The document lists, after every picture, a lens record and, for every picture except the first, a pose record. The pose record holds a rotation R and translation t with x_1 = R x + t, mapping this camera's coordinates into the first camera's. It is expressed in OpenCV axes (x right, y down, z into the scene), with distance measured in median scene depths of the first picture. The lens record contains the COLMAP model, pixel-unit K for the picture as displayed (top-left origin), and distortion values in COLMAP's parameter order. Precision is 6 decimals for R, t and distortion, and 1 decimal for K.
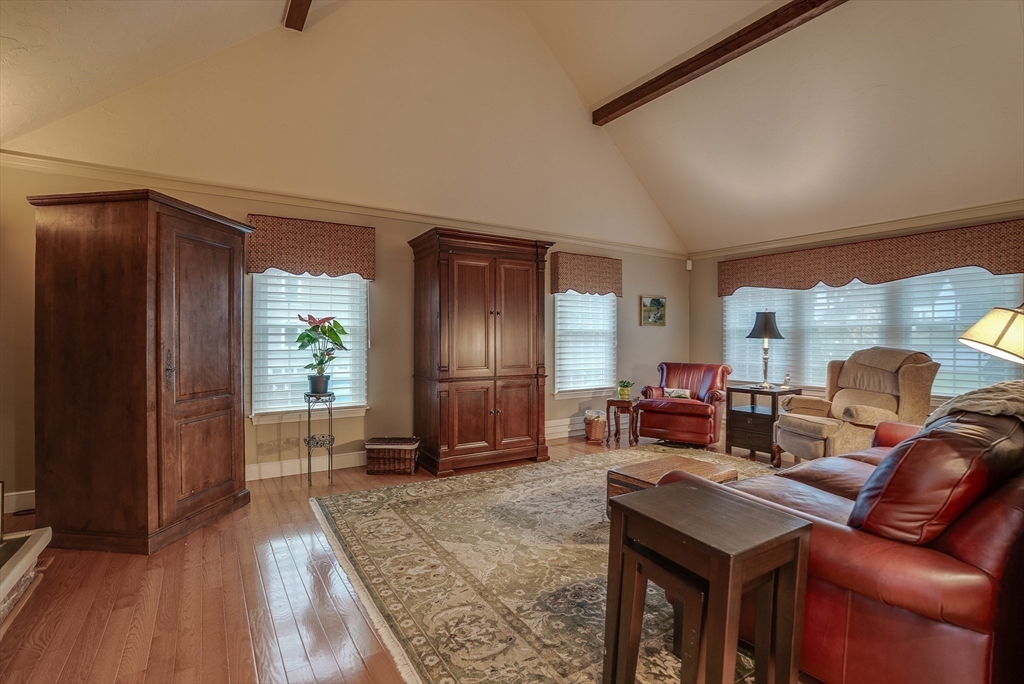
lens RADIAL K [[490.8, 0, 513.7], [0, 490.8, 343.2], [0, 0, 1]] dist [-0.036452, 0.006502]
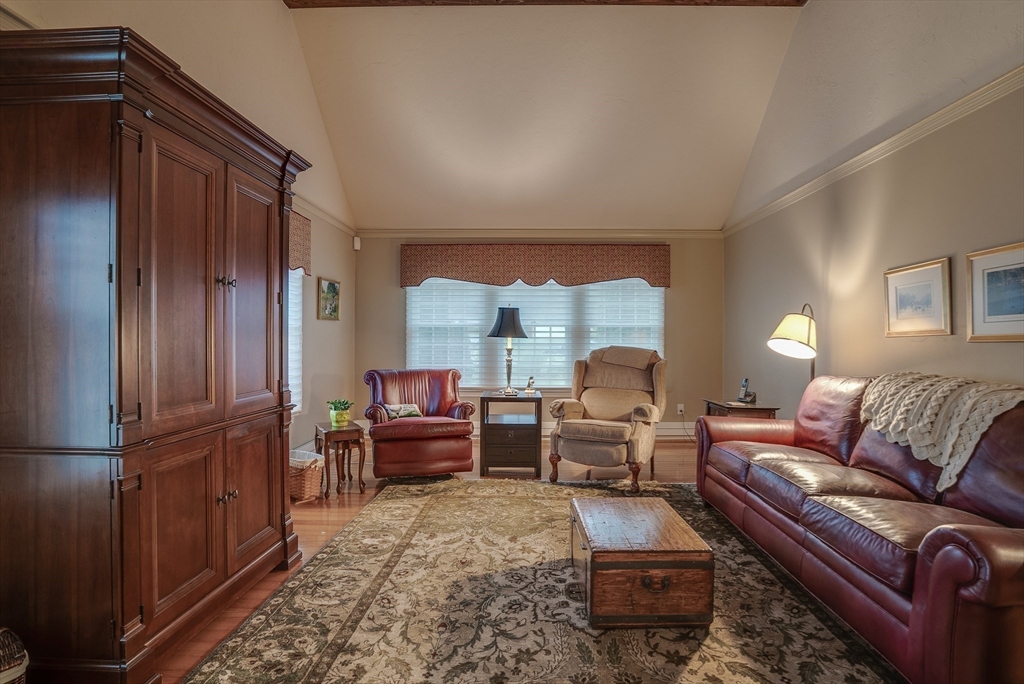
lens RADIAL K [[522.6, 0, 510.5], [0, 522.6, 342.6], [0, 0, 1]] dist [0.000289, 0.001131]
pose [[0.572476, -0.006110, 0.819899, -0.280662], [0.006157, 0.999976, 0.003152, -0.004213], [-0.819898, 0.003244, 0.572500, 0.487994]]
